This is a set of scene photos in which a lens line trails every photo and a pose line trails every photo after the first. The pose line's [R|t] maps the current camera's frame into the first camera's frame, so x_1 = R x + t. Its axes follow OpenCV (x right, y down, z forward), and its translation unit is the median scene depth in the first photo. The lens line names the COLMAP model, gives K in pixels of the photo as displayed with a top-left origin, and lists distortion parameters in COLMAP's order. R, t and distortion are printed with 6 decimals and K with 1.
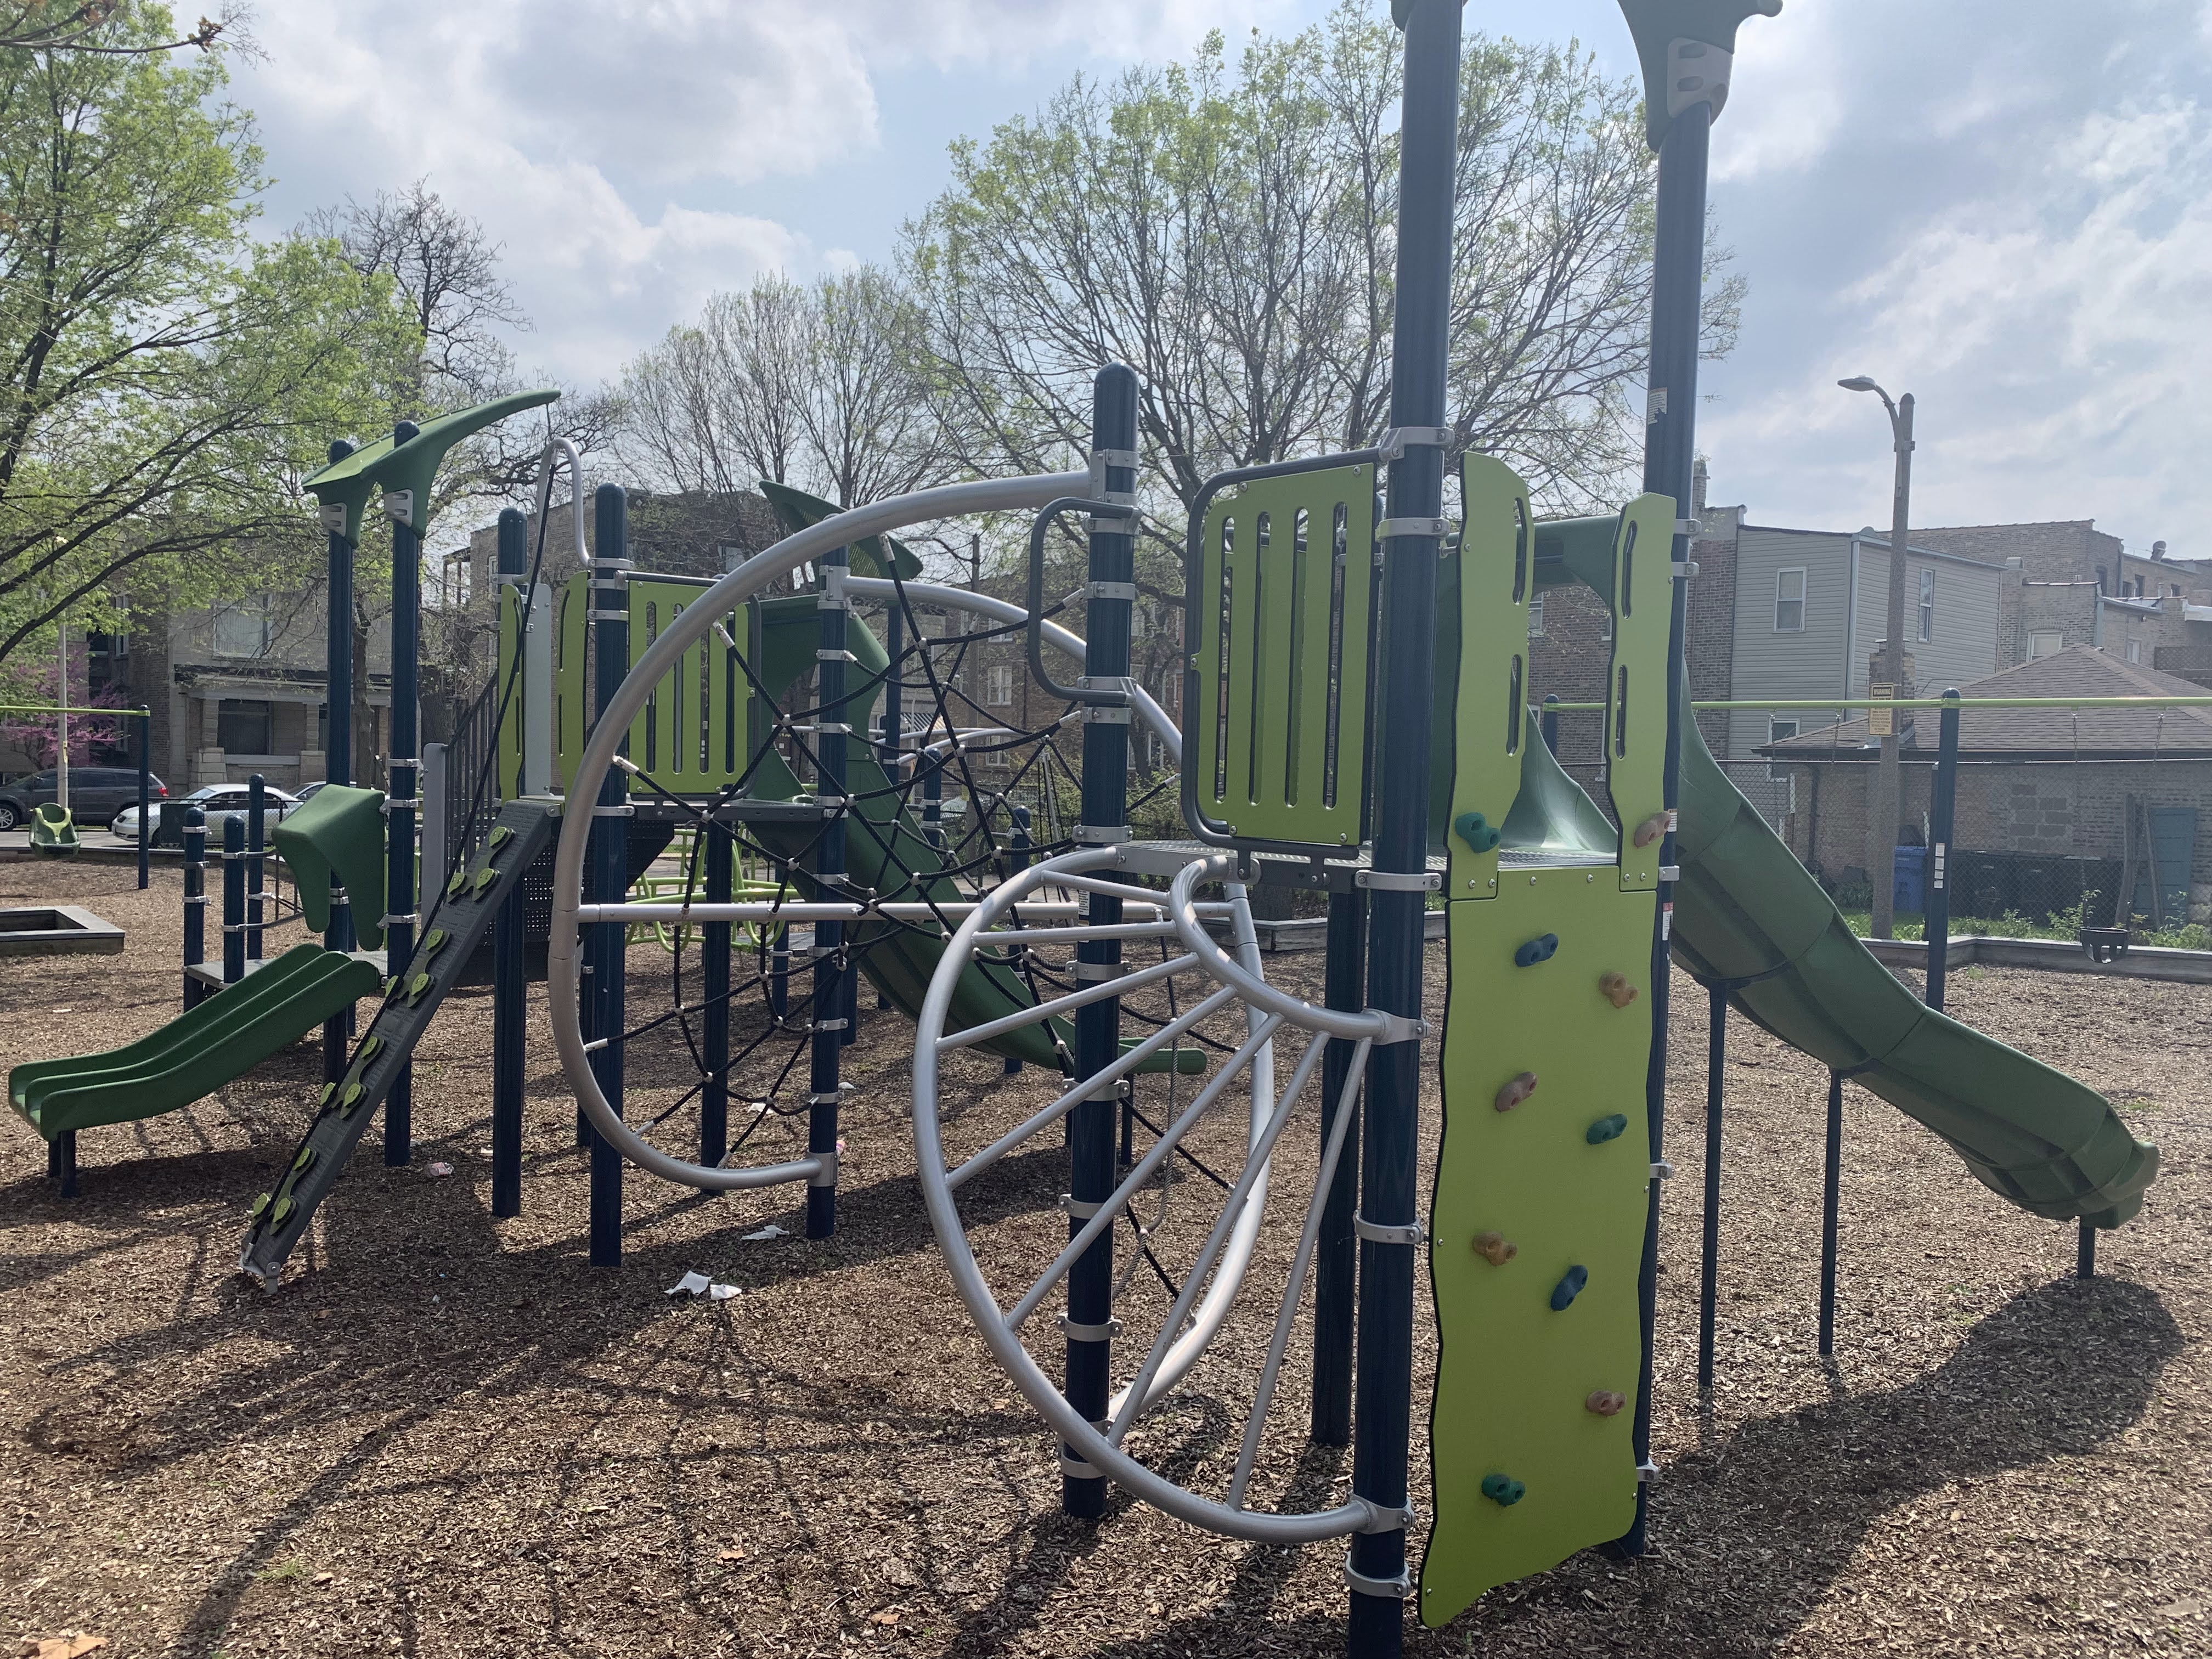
lens RADIAL K [[1696.5, 0, 1106.0], [0, 1696.5, 829.5], [0, 0, 1]] dist [0.132755, -0.184284]
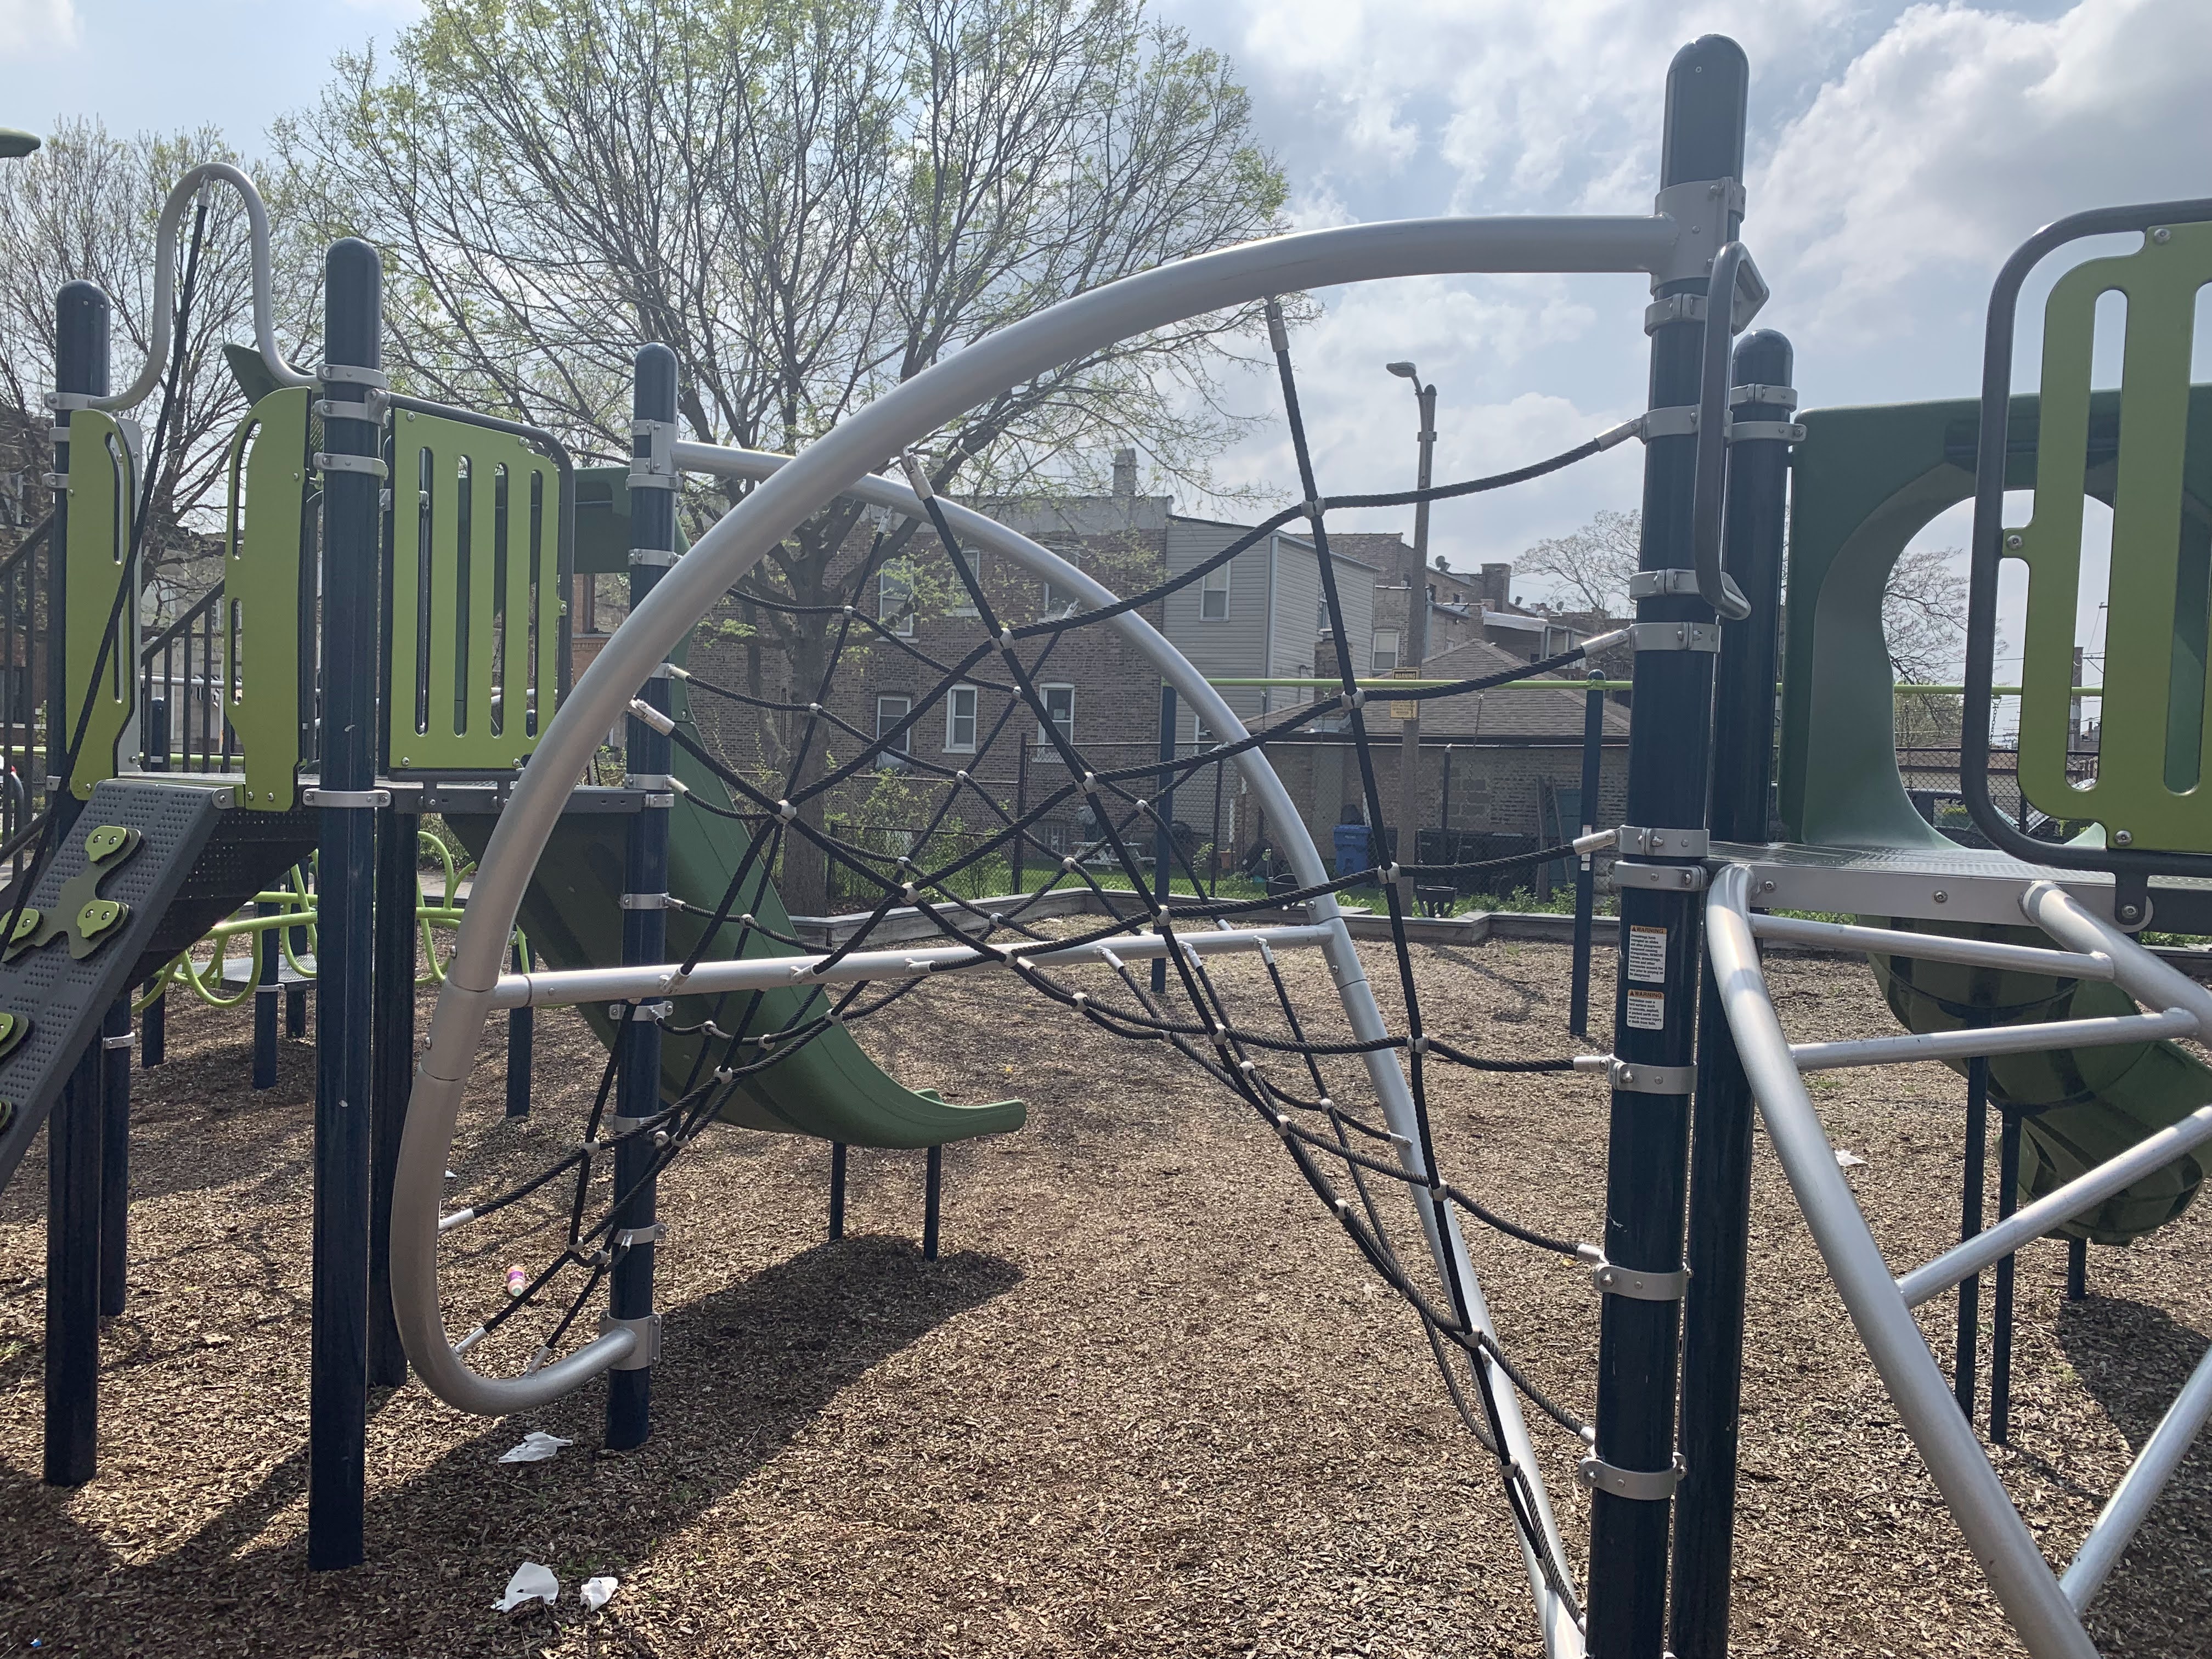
lens RADIAL K [[1717.9, 0, 1107.6], [0, 1717.9, 820.5], [0, 0, 1]] dist [0.023363, -0.003410]
pose [[0.926383, -0.008681, 0.376482, -0.244585], [0.006724, 0.999956, 0.006514, -0.005053], [-0.376522, -0.003503, 0.926401, 0.319420]]
